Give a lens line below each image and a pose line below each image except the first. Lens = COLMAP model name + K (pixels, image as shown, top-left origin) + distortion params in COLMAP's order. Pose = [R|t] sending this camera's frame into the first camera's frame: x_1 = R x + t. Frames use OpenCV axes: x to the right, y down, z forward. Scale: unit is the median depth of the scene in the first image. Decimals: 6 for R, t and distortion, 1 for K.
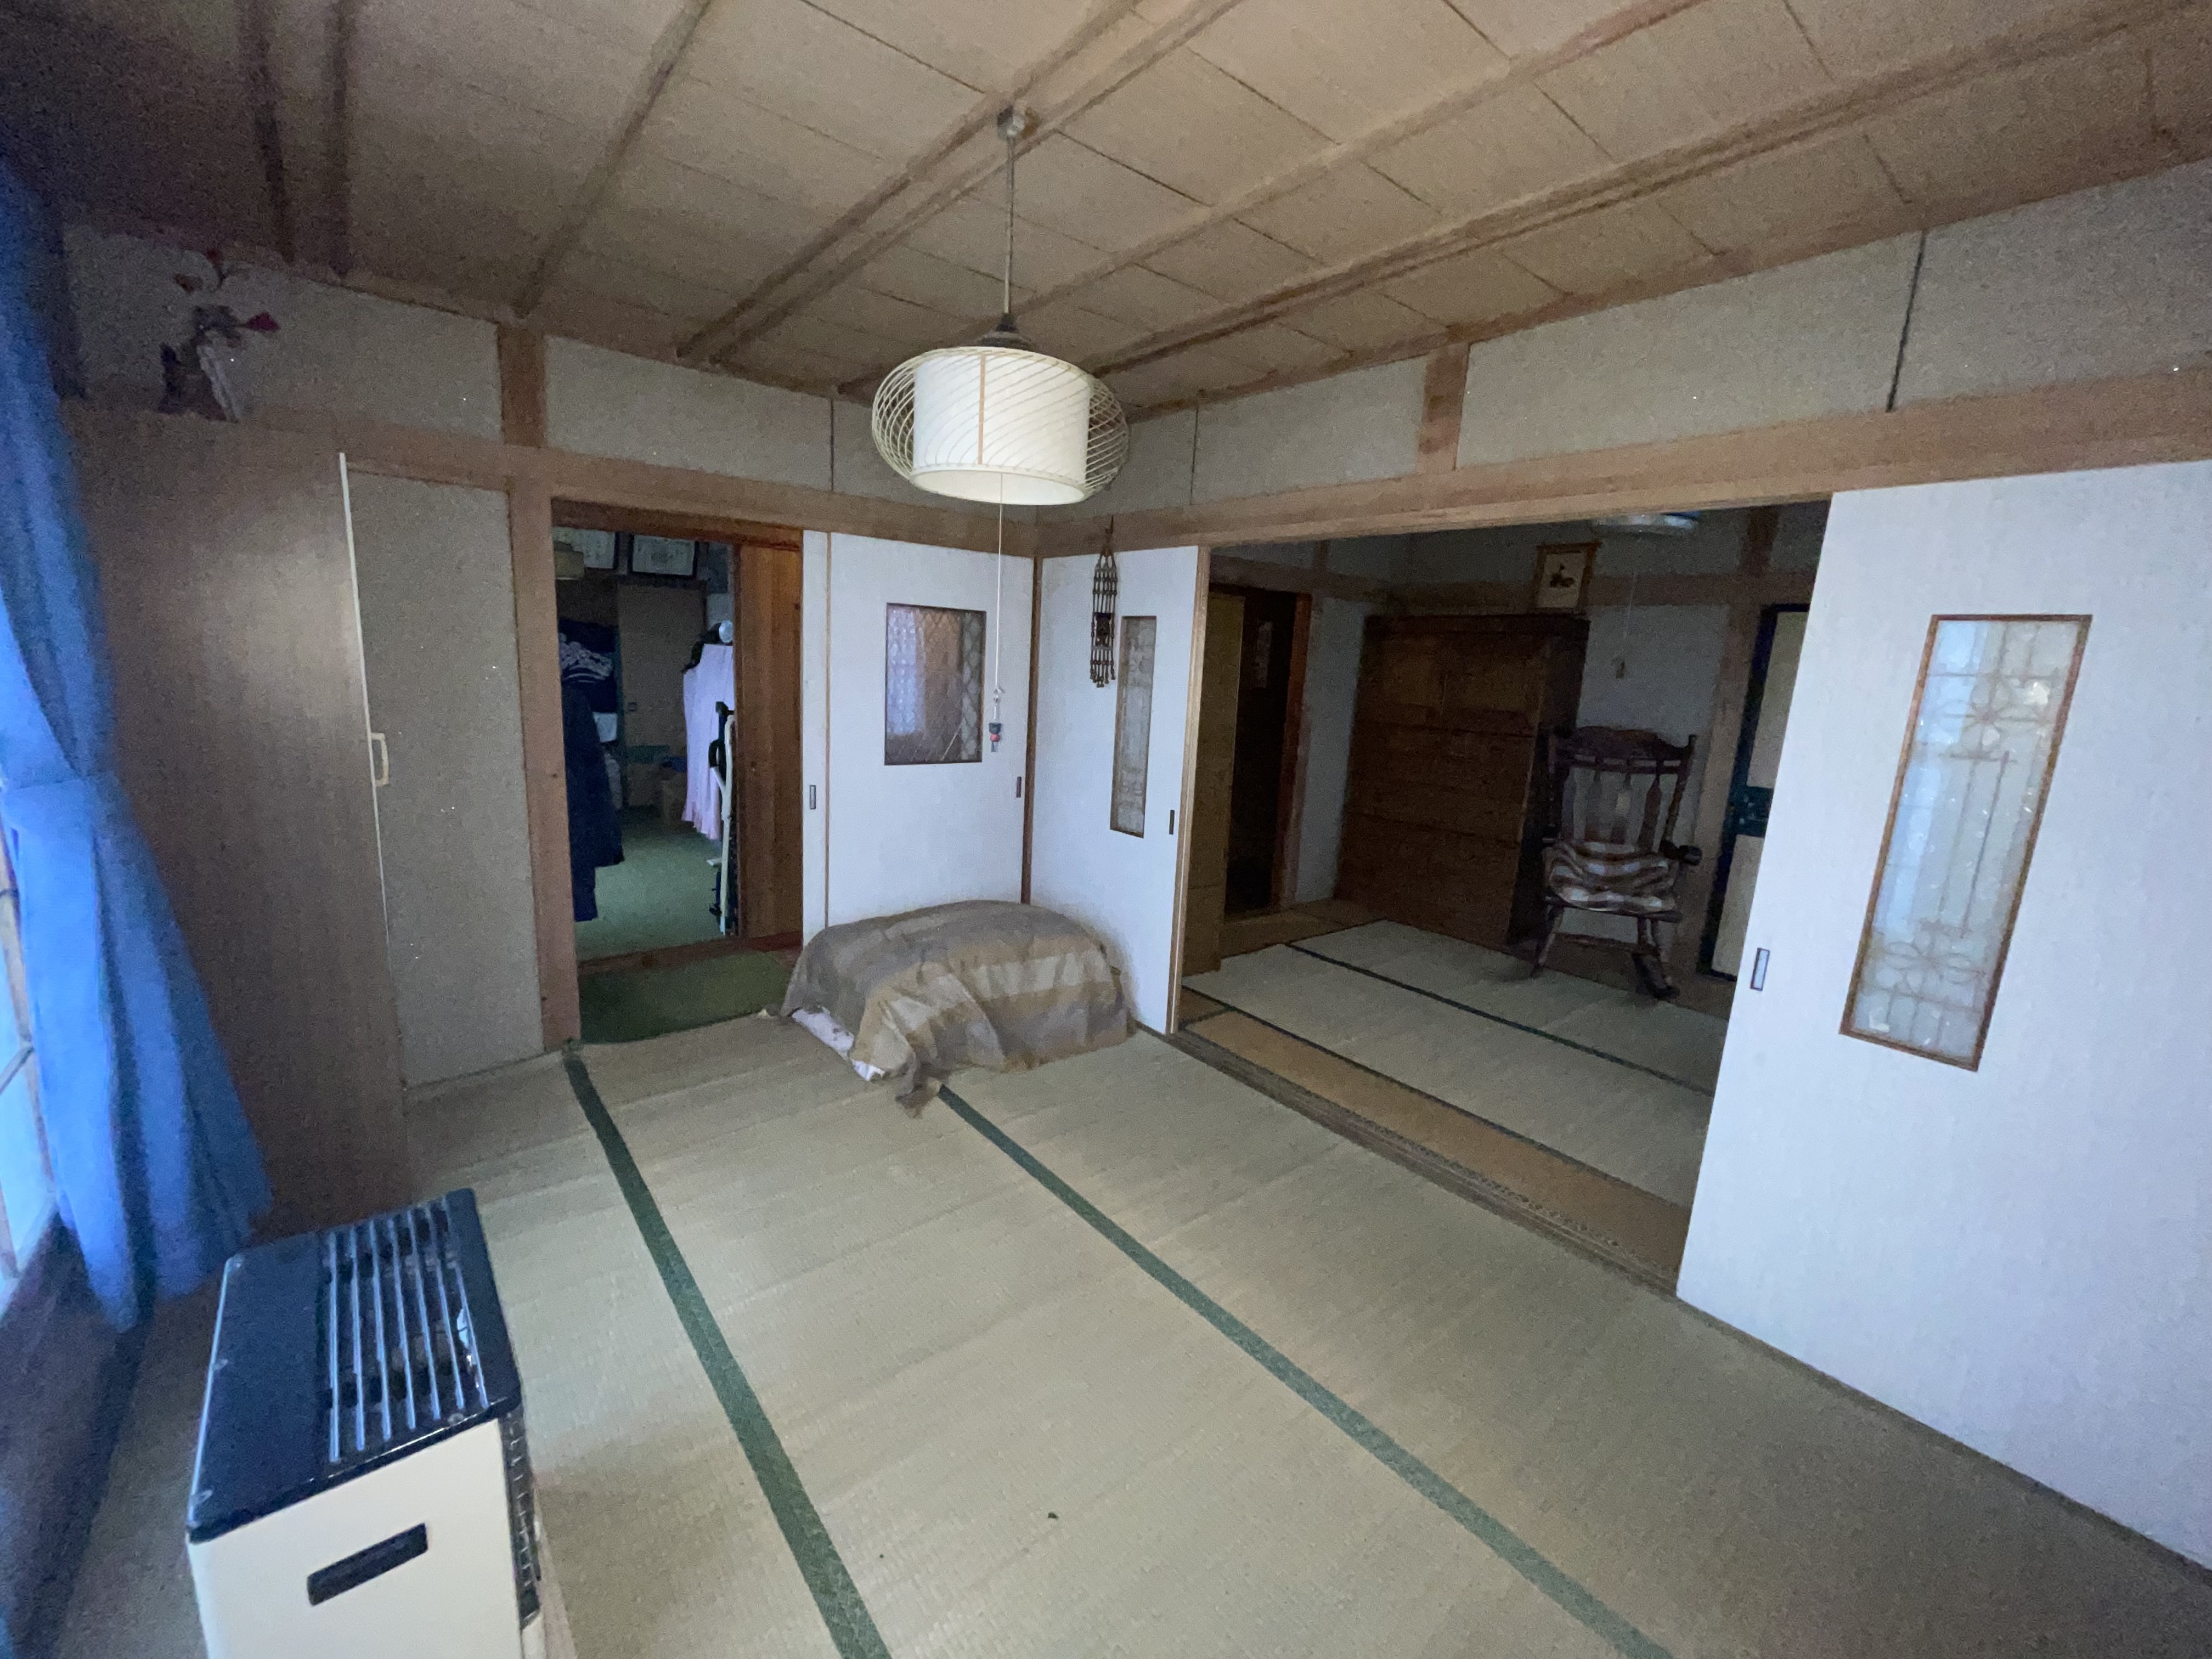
lens RADIAL K [[889.0, 0, 1101.1], [0, 889.0, 823.6], [0, 0, 1]] dist [0.000260, 0.000029]
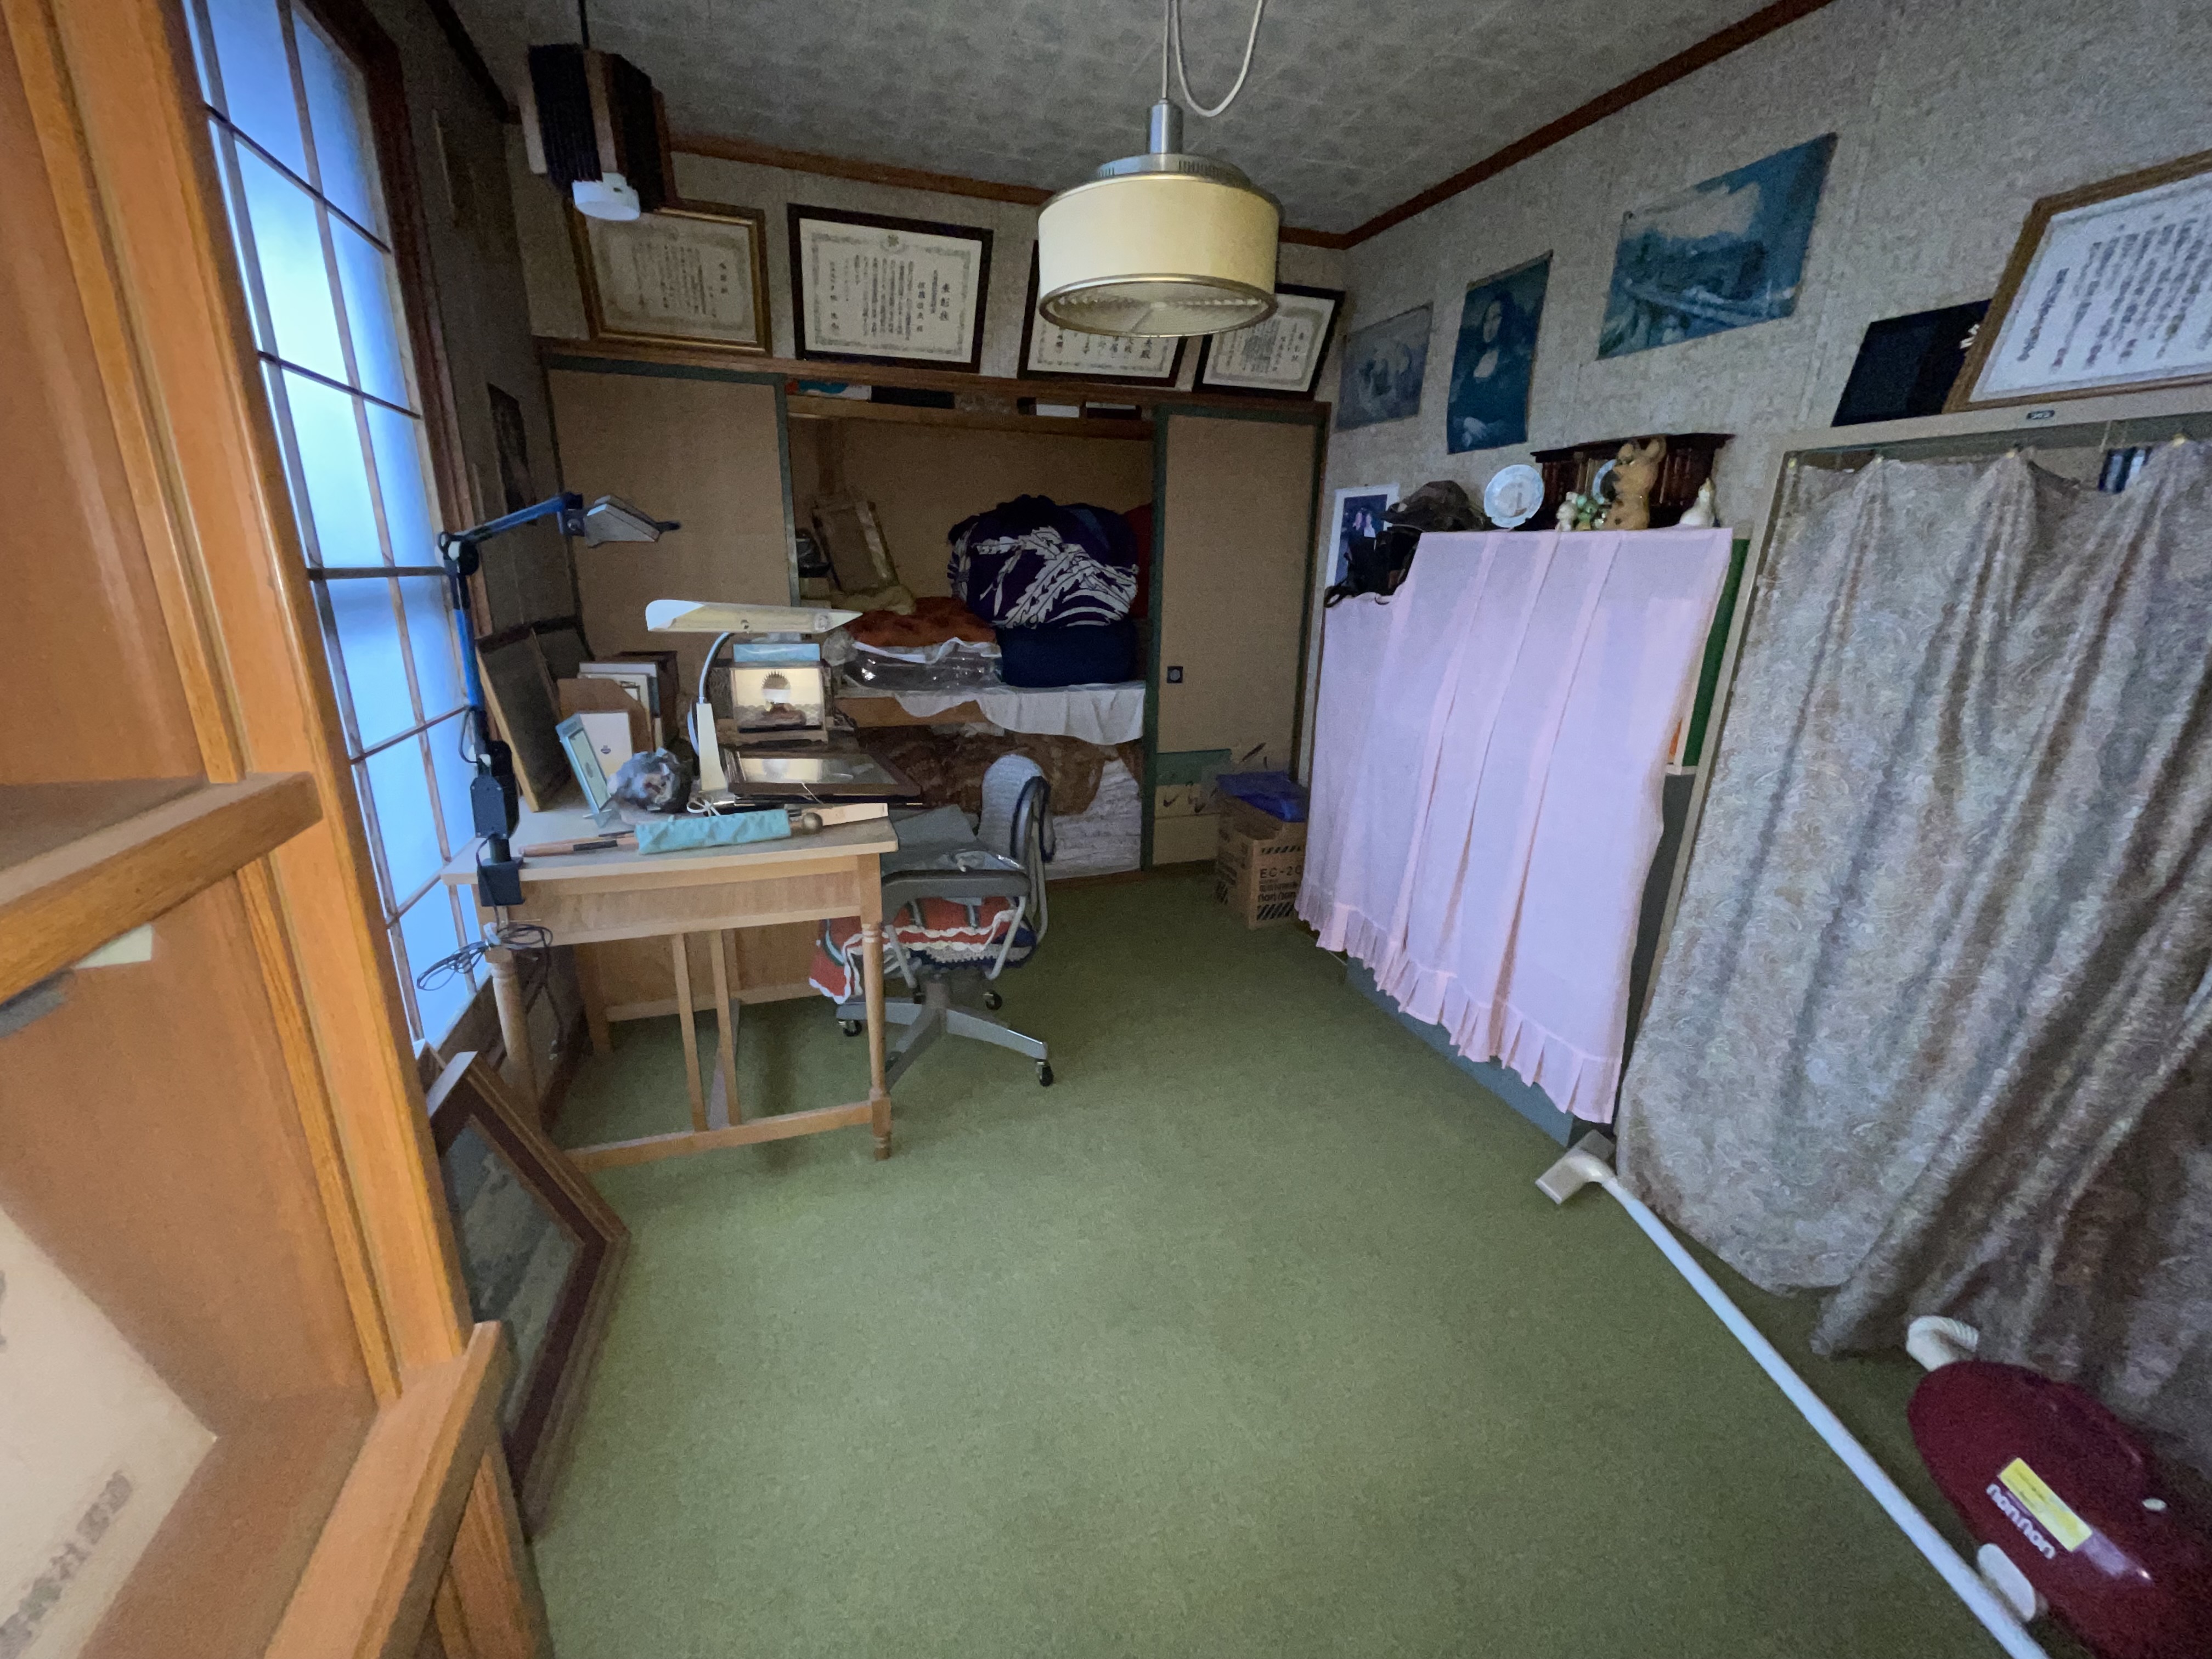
lens RADIAL K [[889.0, 0, 1101.1], [0, 889.0, 835.2], [0, 0, 1]] dist [0.000260, 0.000029]
pose [[0.939220, 0.072514, -0.335571, -0.391438], [-0.042813, 0.994548, 0.095083, -0.086607], [0.340637, -0.074937, 0.937204, 0.510047]]
